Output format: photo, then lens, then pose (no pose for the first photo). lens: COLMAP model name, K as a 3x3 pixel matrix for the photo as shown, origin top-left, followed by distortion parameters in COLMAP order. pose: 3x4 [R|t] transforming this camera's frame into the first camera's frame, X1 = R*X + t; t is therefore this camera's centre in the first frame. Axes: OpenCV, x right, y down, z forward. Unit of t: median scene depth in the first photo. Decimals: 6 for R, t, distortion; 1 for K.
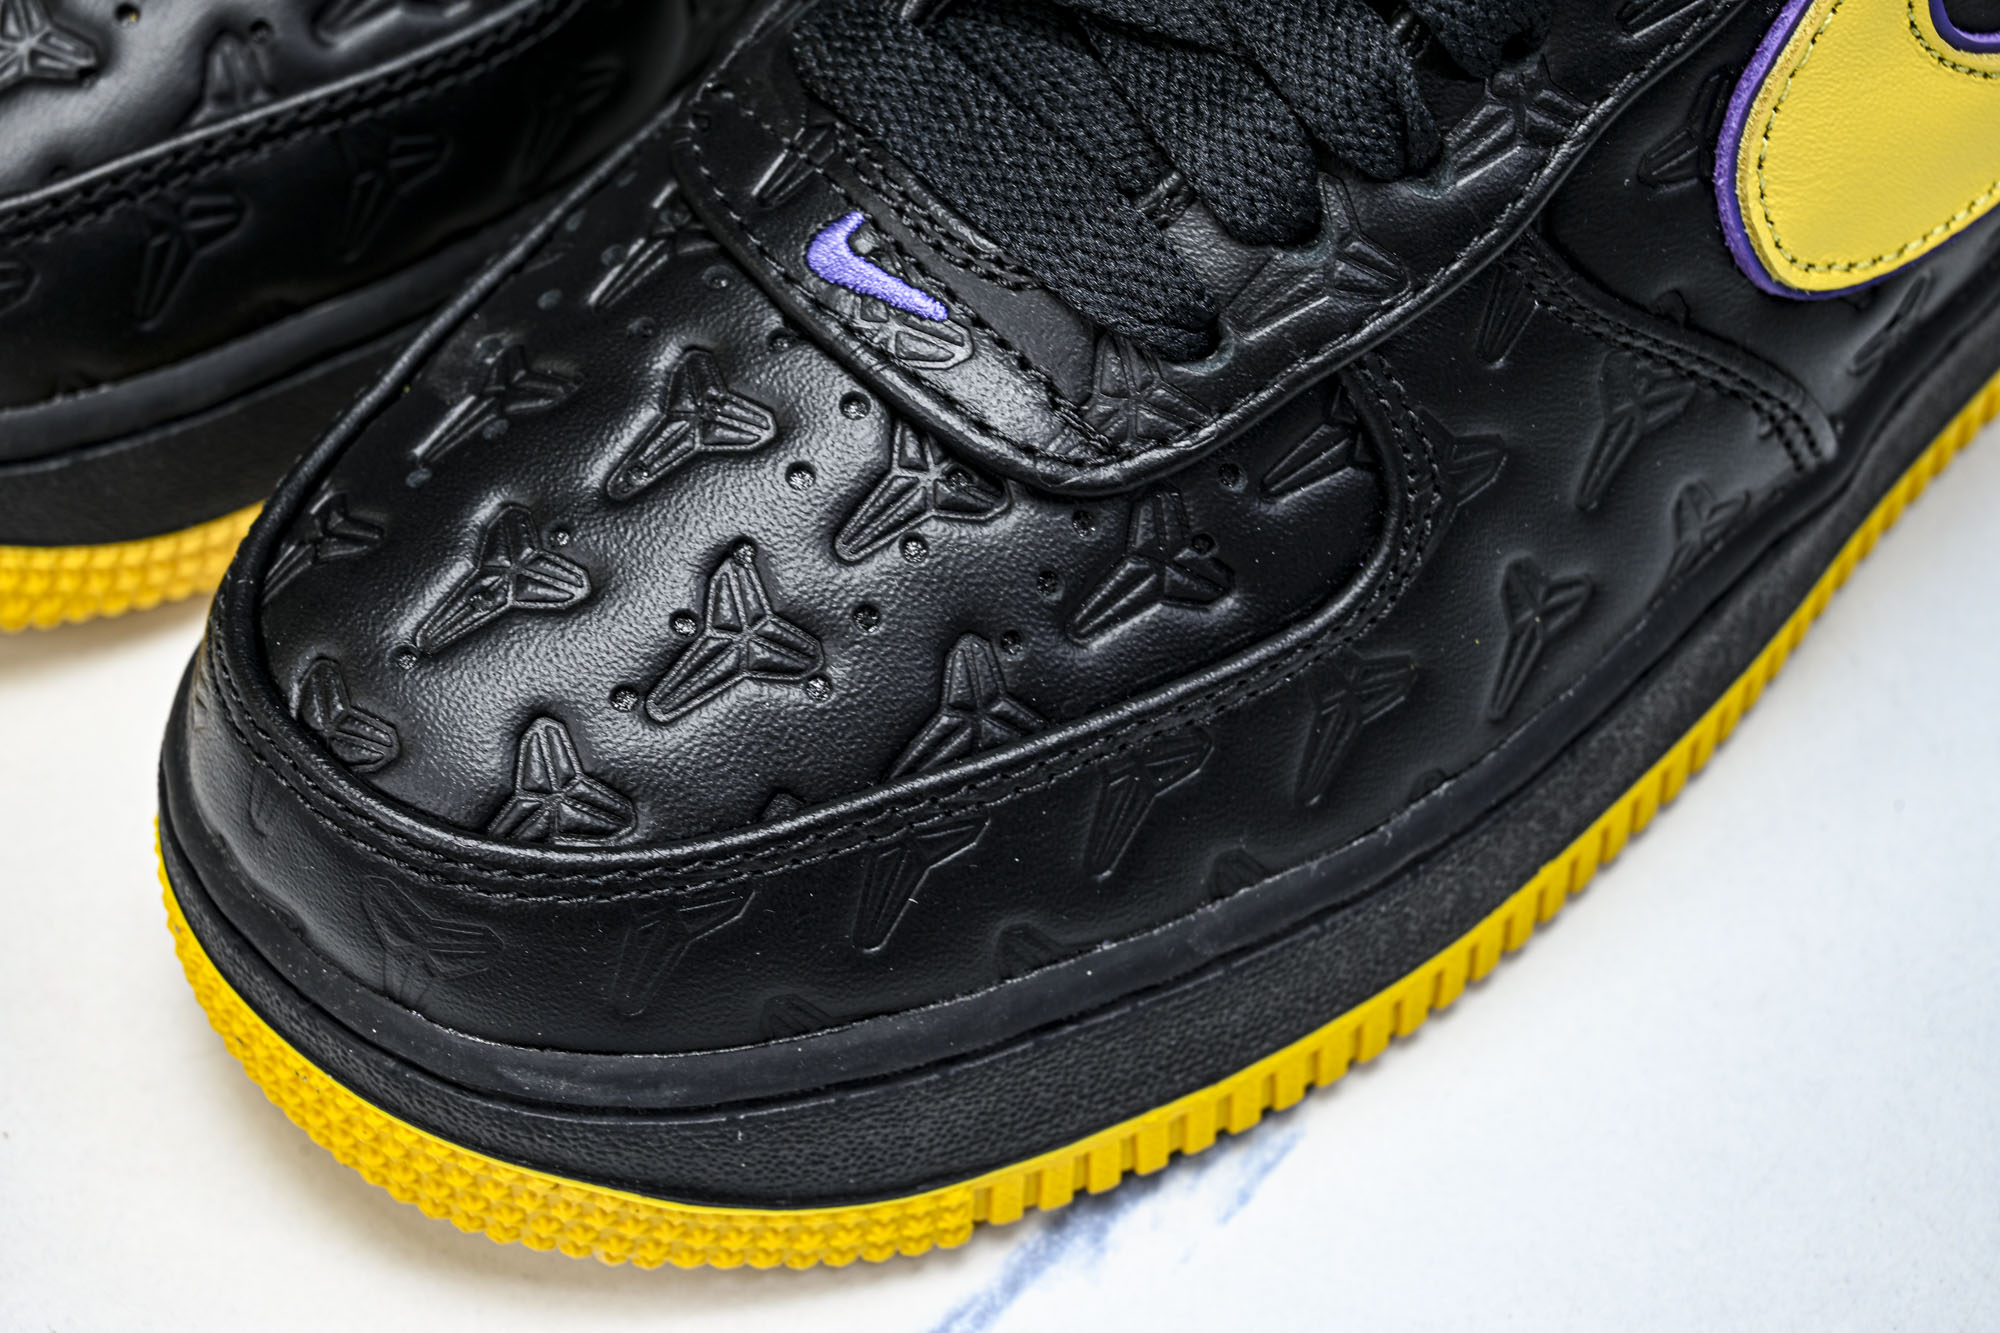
lens RADIAL K [[3946.9, 0, 1026.7], [0, 3946.9, 793.5], [0, 0, 1]] dist [0.040832, 0.082229]
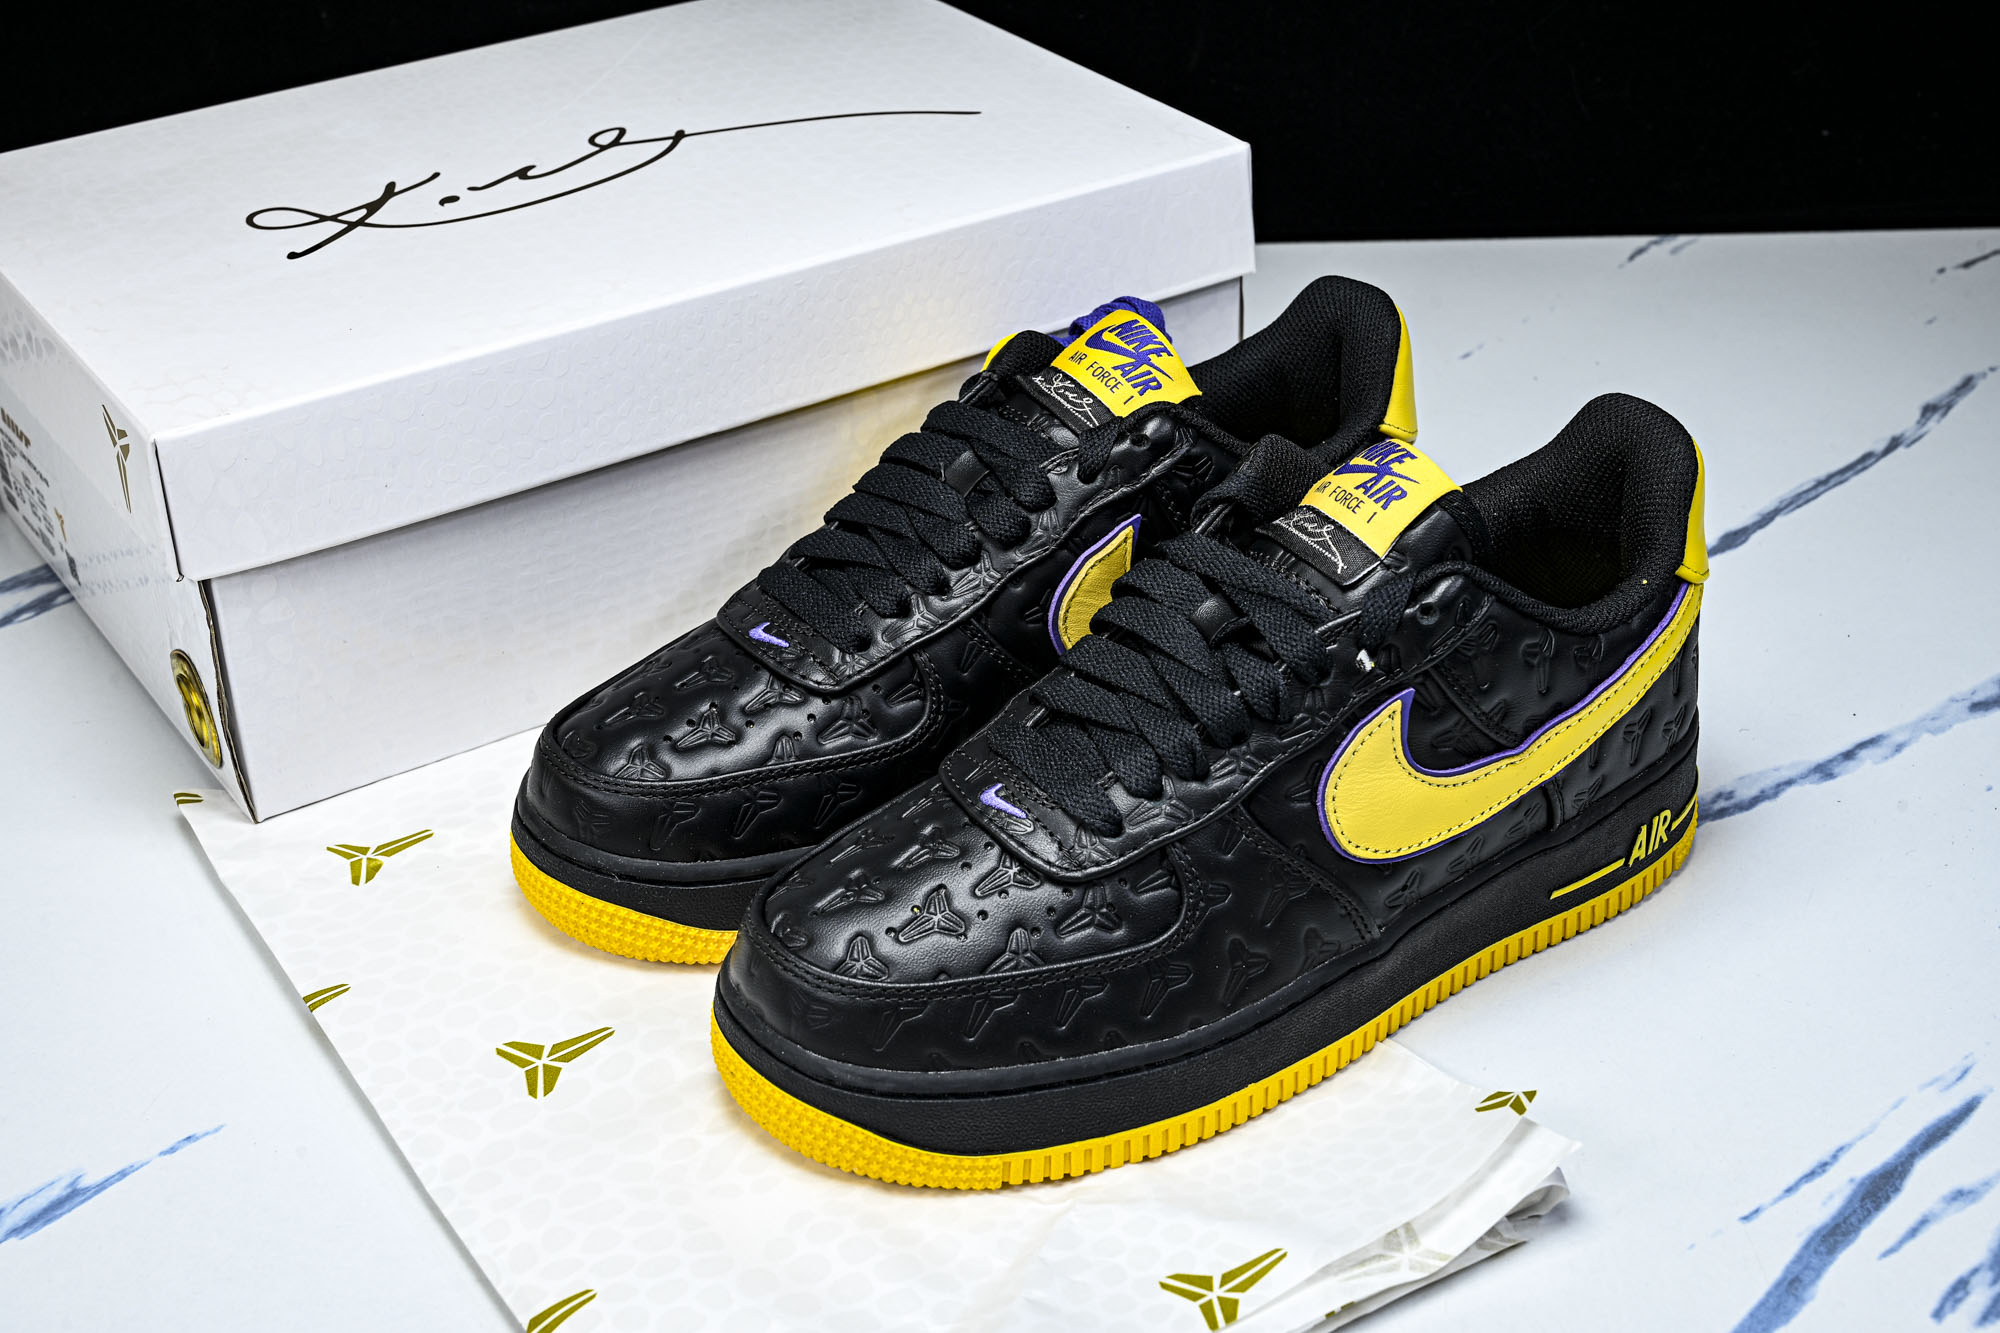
lens RADIAL K [[2689.5, 0, 1000.0], [0, 2689.5, 666.5], [0, 0, 1]] dist [-0.008798, -0.006321]
pose [[0.988683, 0.083837, -0.124407, 0.185665], [-0.123436, 0.925914, -0.356998, 0.452635], [0.085260, 0.368314, 0.925784, -0.773467]]
